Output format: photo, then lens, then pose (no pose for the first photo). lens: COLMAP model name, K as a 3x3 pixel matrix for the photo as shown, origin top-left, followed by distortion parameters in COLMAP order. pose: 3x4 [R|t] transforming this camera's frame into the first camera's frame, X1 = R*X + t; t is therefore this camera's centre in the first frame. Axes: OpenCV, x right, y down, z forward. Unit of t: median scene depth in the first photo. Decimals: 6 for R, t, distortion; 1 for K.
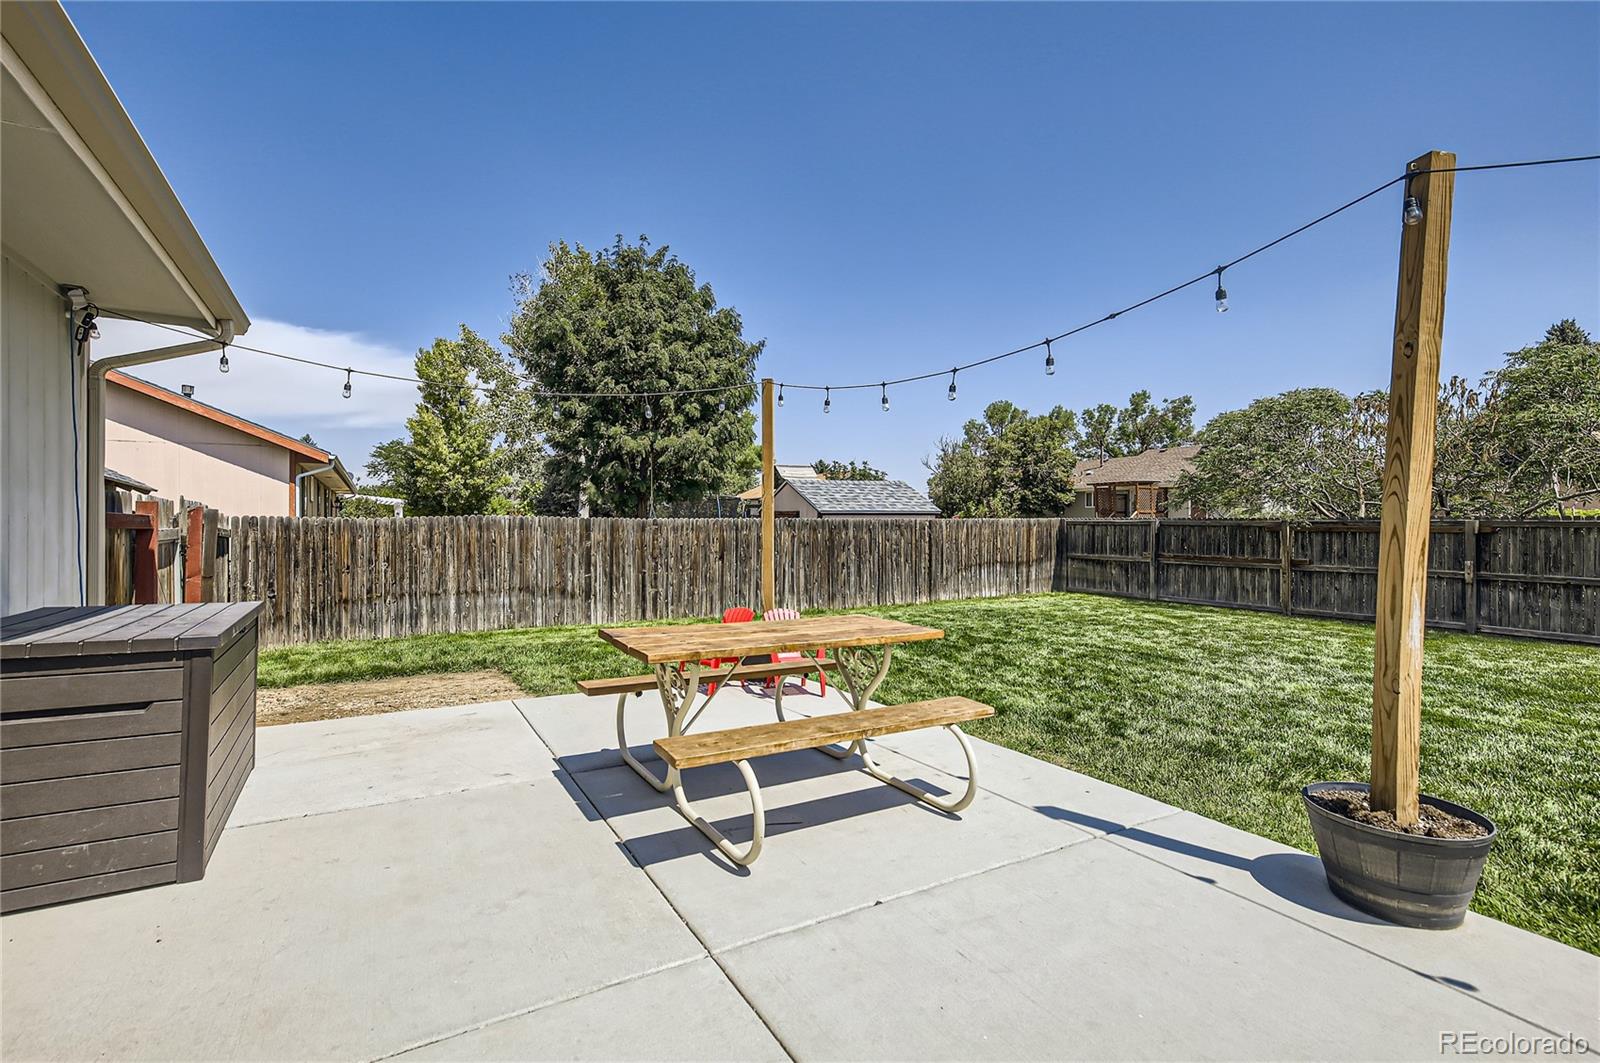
lens RADIAL K [[727.5, 0, 800.8], [0, 727.5, 532.9], [0, 0, 1]] dist [-0.003592, 0.000131]
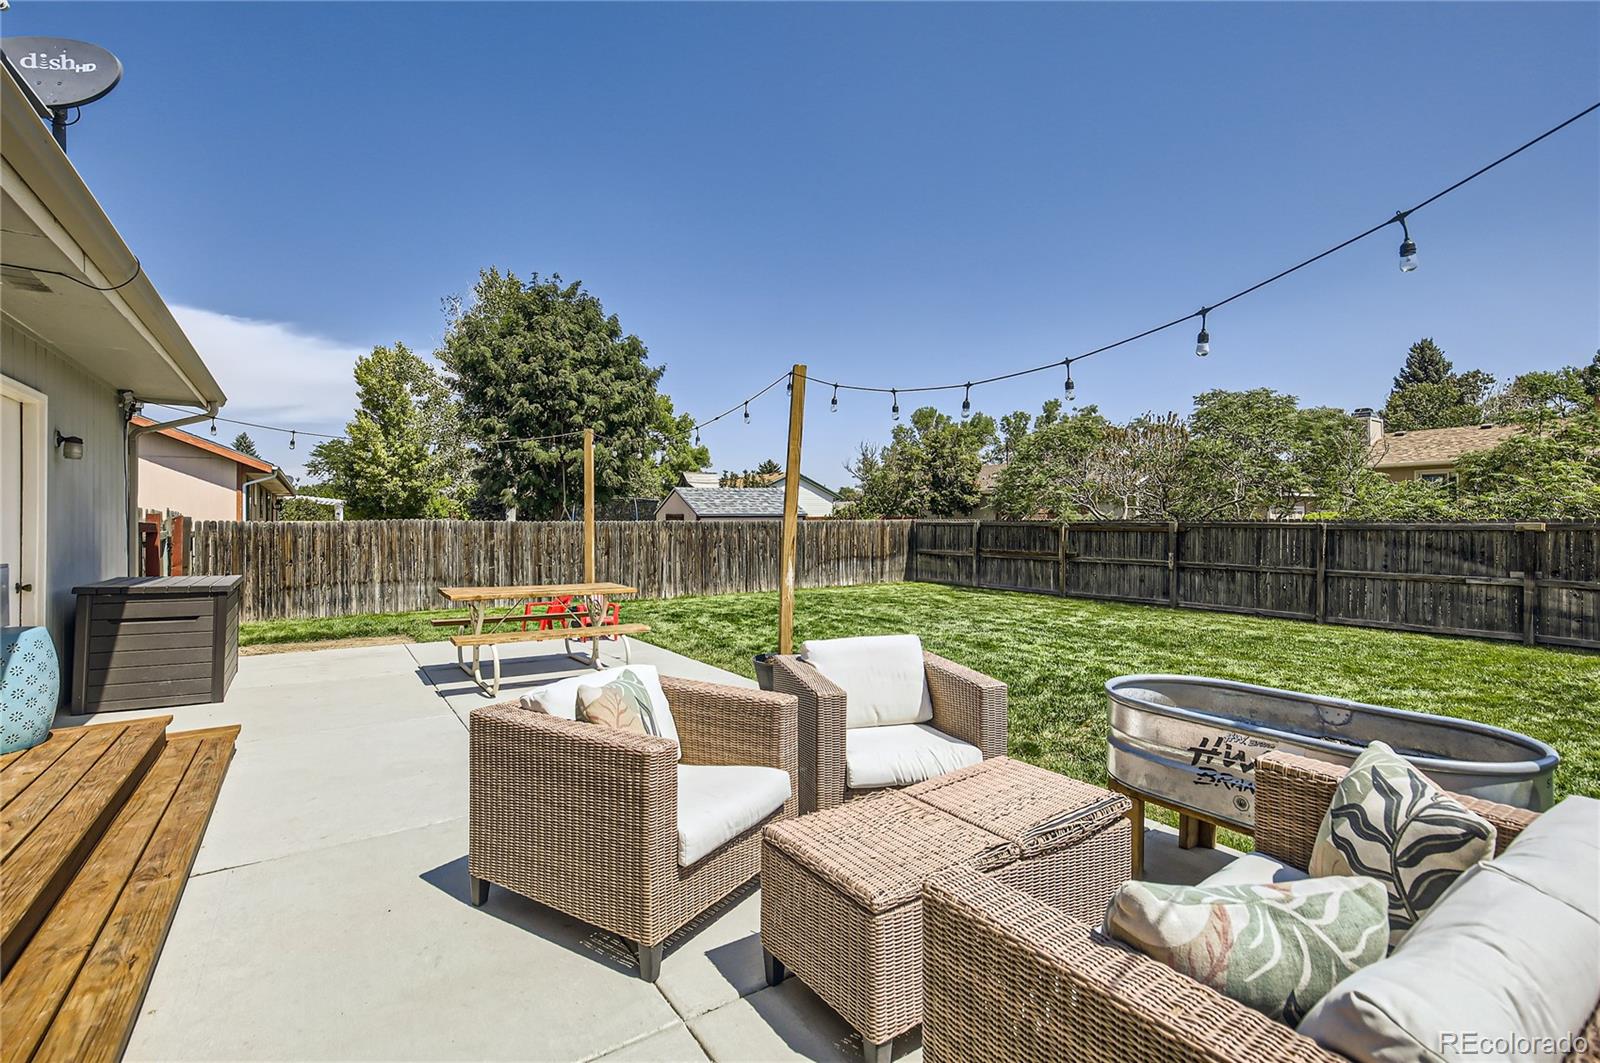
lens RADIAL K [[727.5, 0, 800.3], [0, 727.5, 529.8], [0, 0, 1]] dist [-0.003592, 0.000131]
pose [[0.998289, -0.002040, 0.058443, 0.122742], [0.002189, 0.999995, -0.002477, -0.001317], [-0.058437, 0.002601, 0.998288, -0.204130]]
